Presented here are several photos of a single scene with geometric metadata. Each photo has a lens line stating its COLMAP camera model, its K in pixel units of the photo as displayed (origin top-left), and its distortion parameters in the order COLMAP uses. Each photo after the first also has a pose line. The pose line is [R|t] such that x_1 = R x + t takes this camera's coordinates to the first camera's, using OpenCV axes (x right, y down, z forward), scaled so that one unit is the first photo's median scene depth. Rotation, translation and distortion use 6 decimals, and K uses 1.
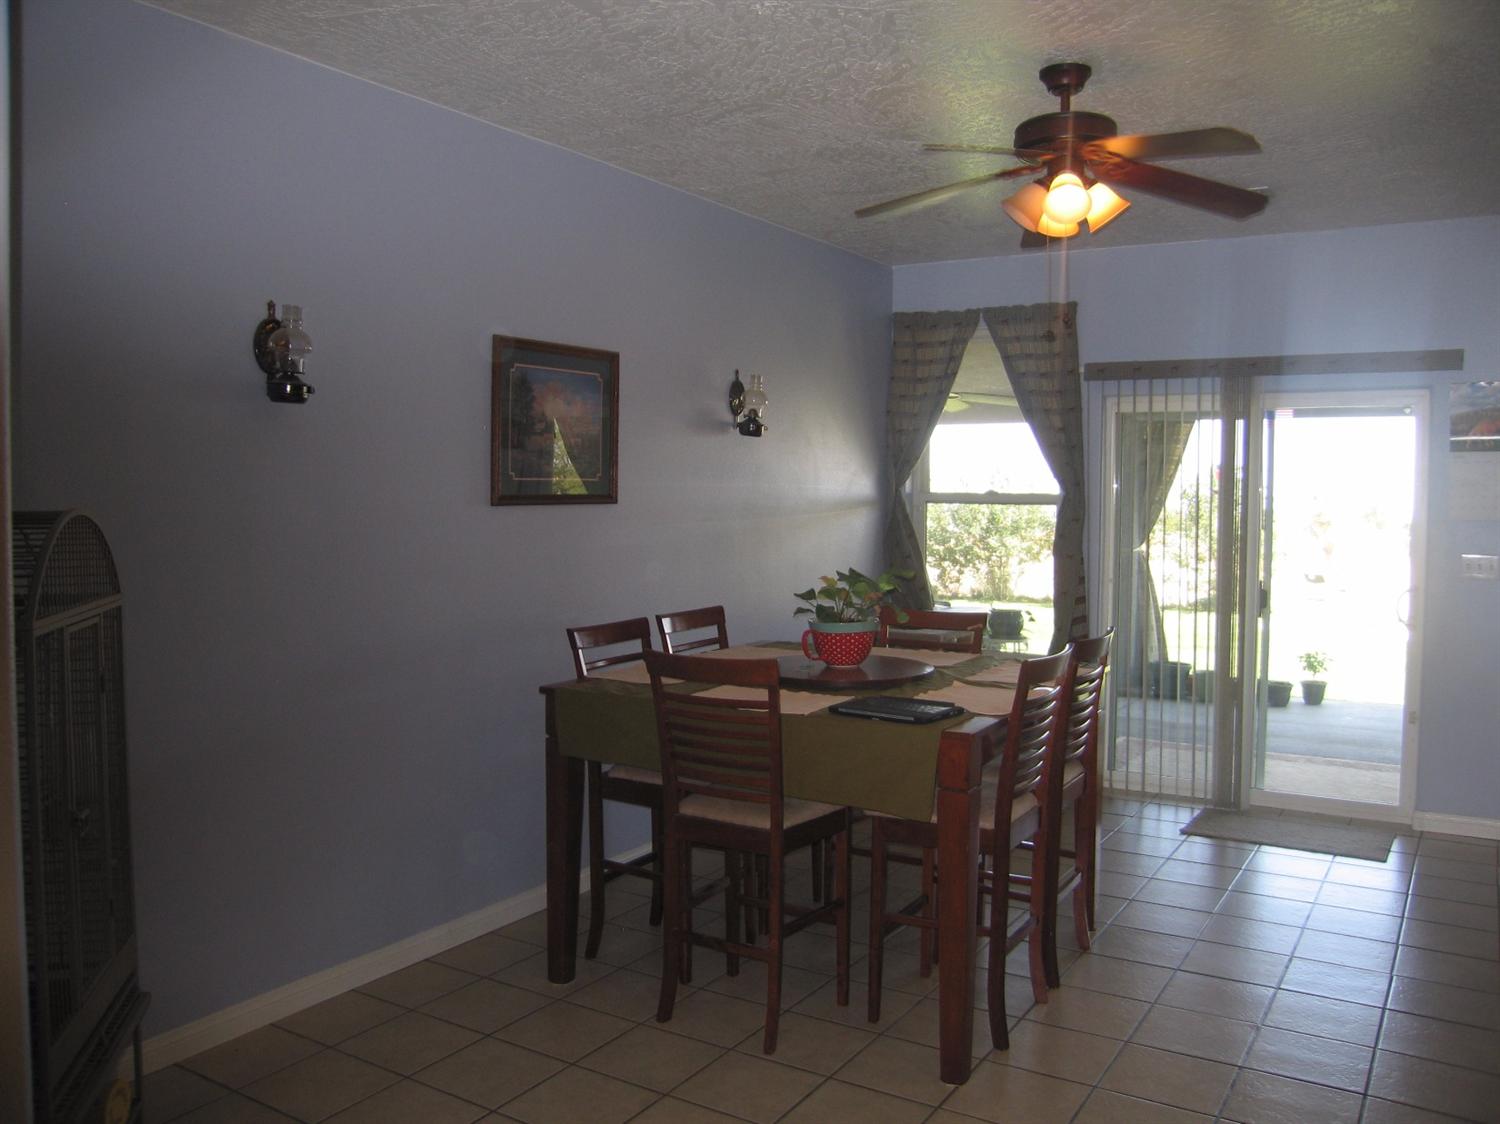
lens RADIAL K [[1236.9, 0, 757.2], [0, 1236.9, 557.7], [0, 0, 1]] dist [-0.126042, 0.060793]
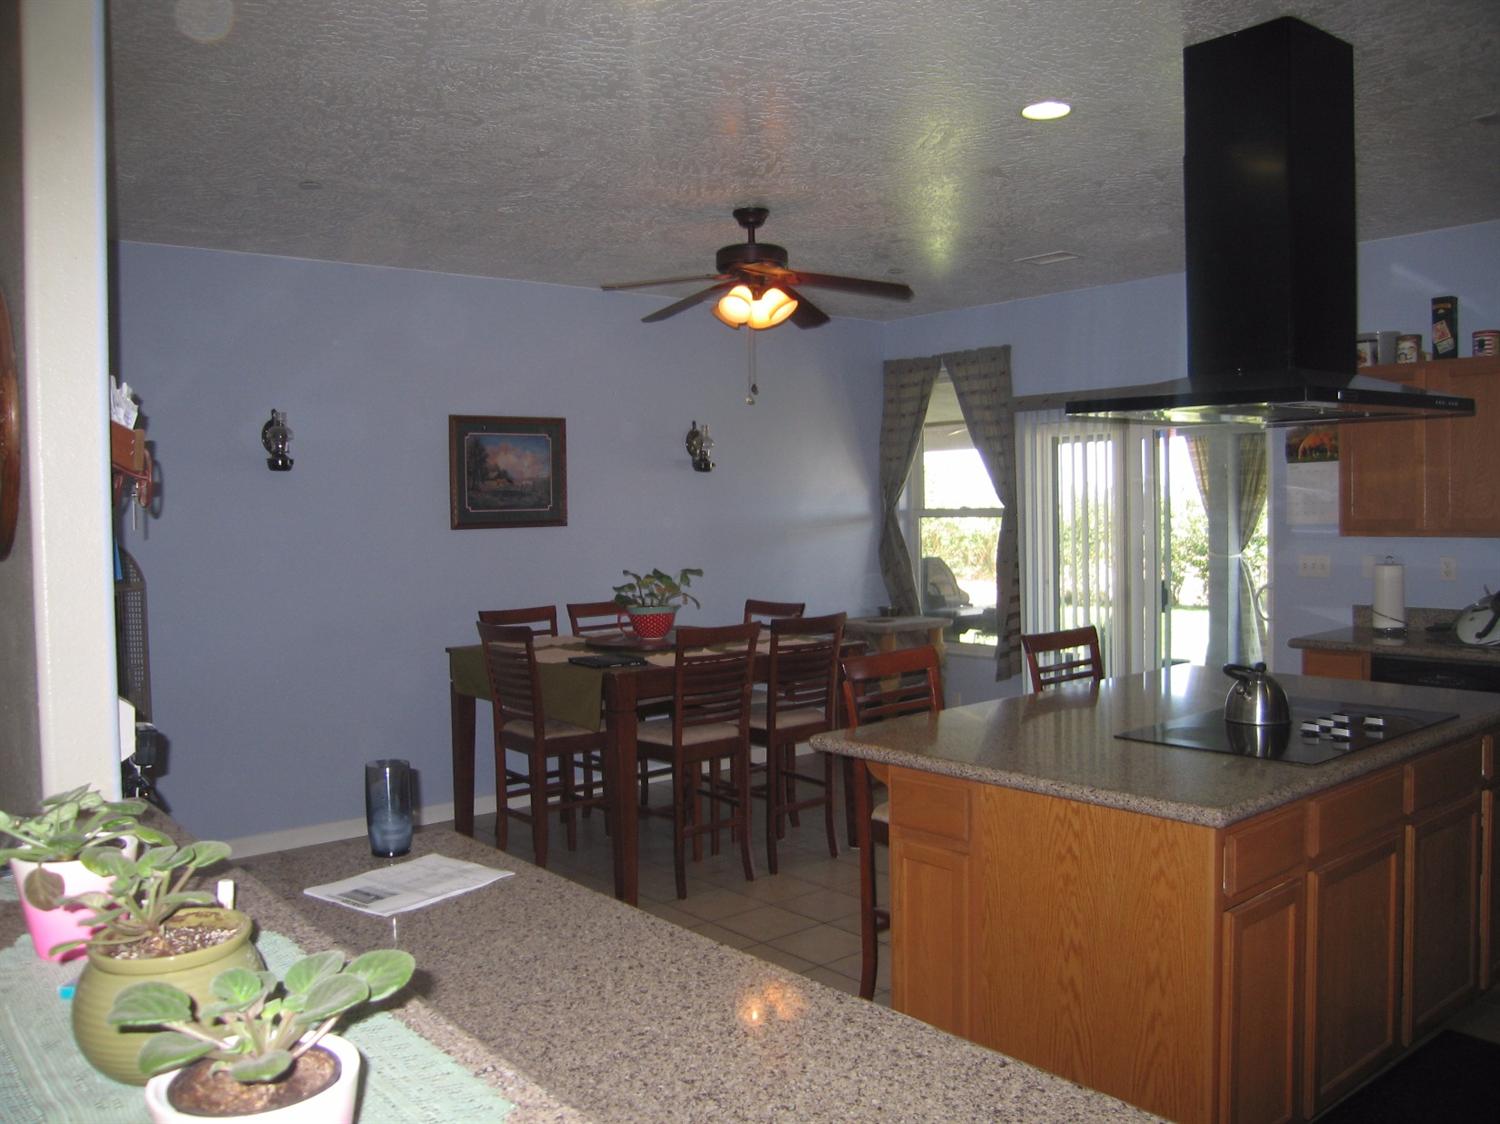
lens RADIAL K [[1236.9, 0, 749.1], [0, 1236.9, 549.1], [0, 0, 1]] dist [-0.126042, 0.060793]
pose [[0.945604, -0.012295, -0.325089, 0.466198], [0.006522, 0.999801, -0.018843, 0.009227], [0.325256, 0.015698, 0.945496, -0.222780]]
